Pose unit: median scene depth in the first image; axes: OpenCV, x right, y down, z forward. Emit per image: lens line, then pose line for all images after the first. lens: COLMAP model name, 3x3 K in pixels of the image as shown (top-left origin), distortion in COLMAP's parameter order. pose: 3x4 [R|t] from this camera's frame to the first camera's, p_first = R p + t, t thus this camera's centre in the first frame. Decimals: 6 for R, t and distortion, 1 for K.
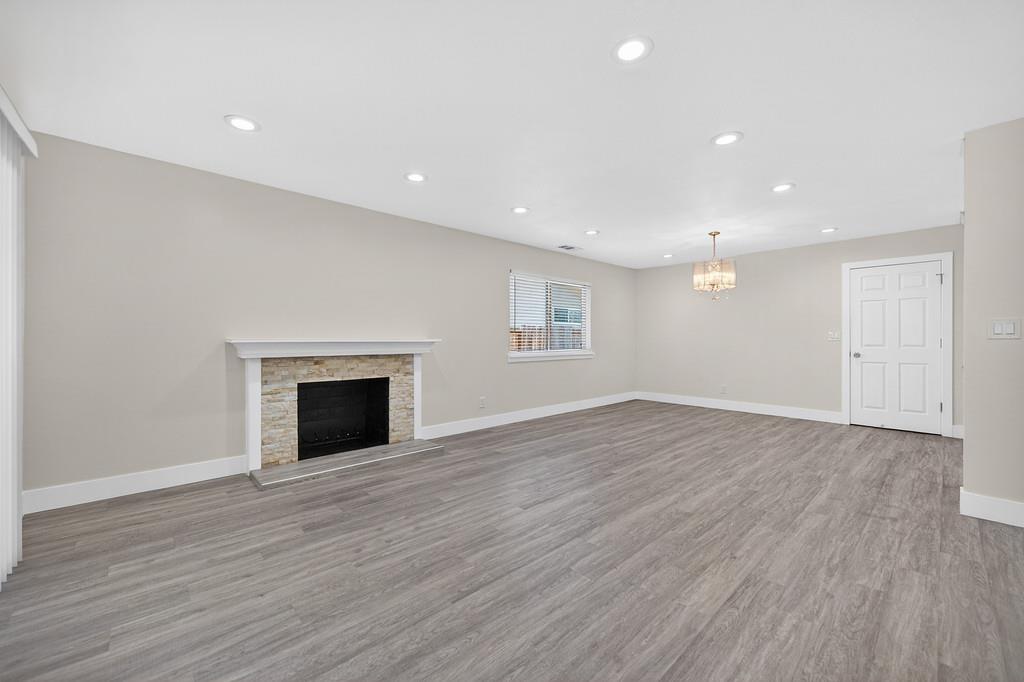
lens RADIAL K [[401.5, 0, 506.3], [0, 401.5, 337.2], [0, 0, 1]] dist [0.002000, -0.000998]
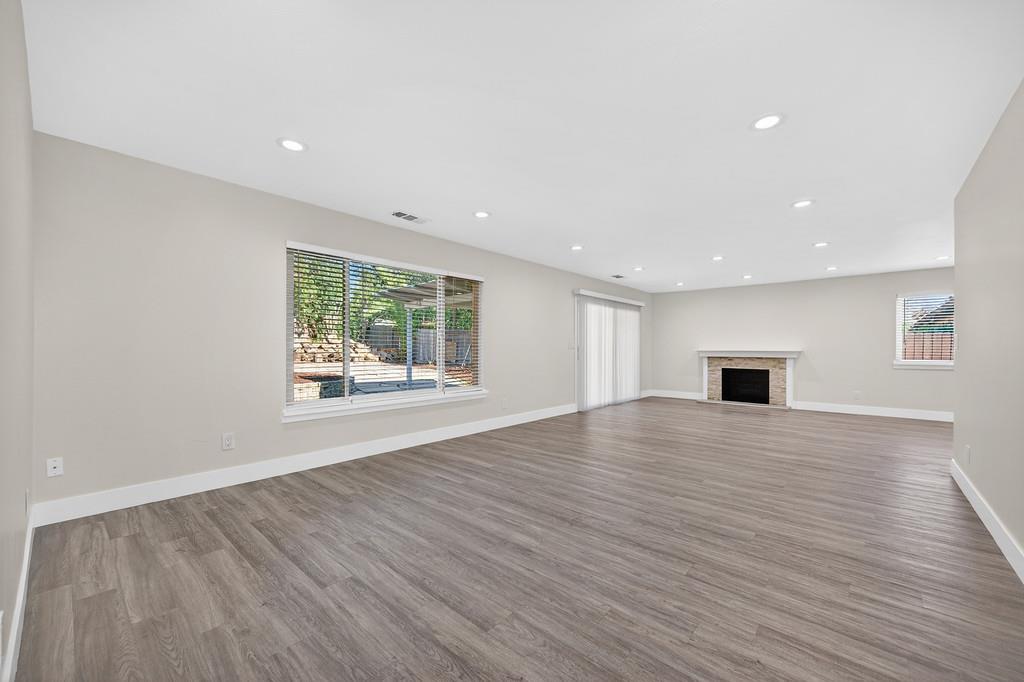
lens RADIAL K [[401.5, 0, 513.5], [0, 401.5, 348.2], [0, 0, 1]] dist [0.002000, -0.000998]
pose [[0.110482, 0.000285, -0.993878, 1.825976], [-0.000089, 1.000000, 0.000277, -0.003146], [0.993878, 0.000058, 0.110482, -0.528291]]
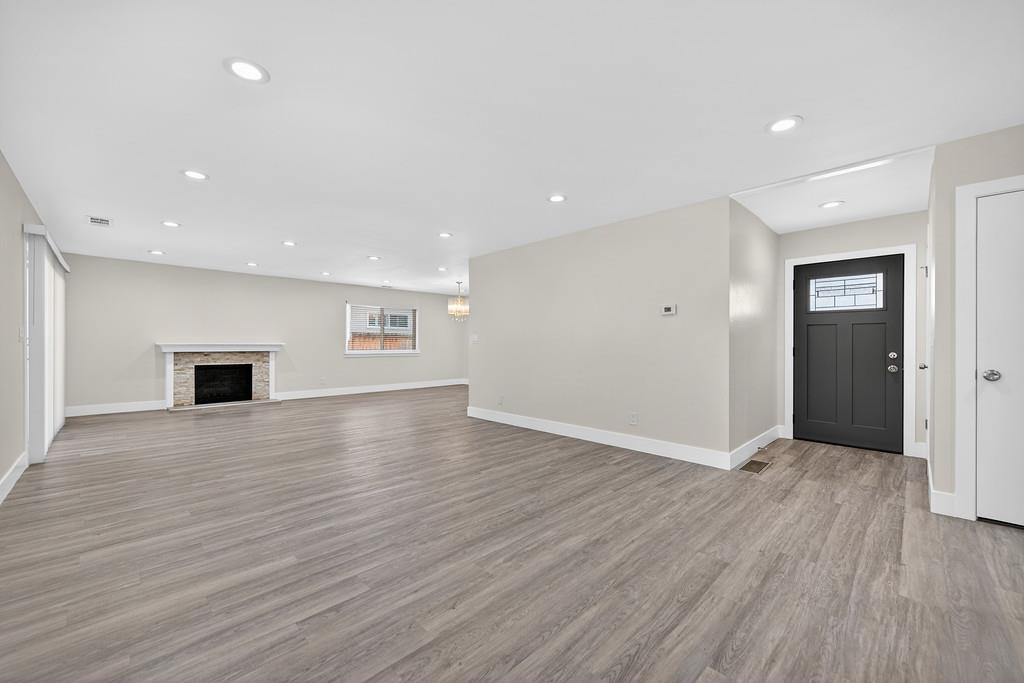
lens RADIAL K [[401.5, 0, 512.5], [0, 401.5, 342.0], [0, 0, 1]] dist [0.002000, -0.000998]
pose [[0.998927, 0.001770, 0.046278, 0.999466], [-0.001817, 0.999998, 0.000984, -0.004843], [-0.046276, -0.001067, 0.998928, -1.098296]]
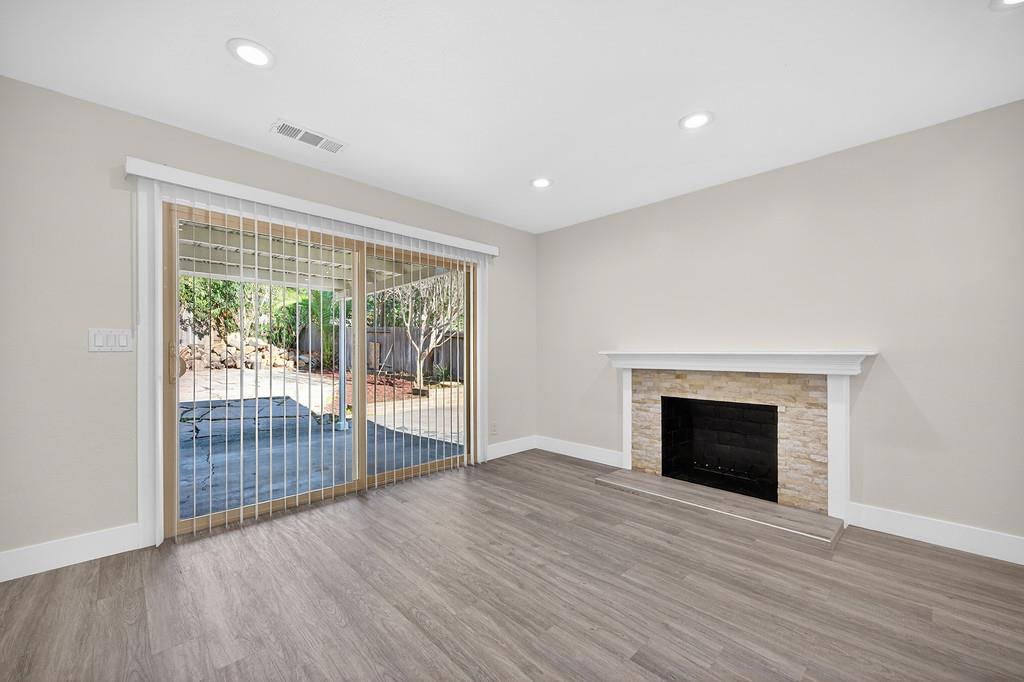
lens RADIAL K [[401.5, 0, 516.9], [0, 401.5, 352.2], [0, 0, 1]] dist [0.002000, -0.000998]
pose [[0.040896, 0.001649, -0.999162, 0.462849], [0.005141, 0.999985, 0.001861, 0.004696], [0.999150, -0.005213, 0.040887, 0.647471]]
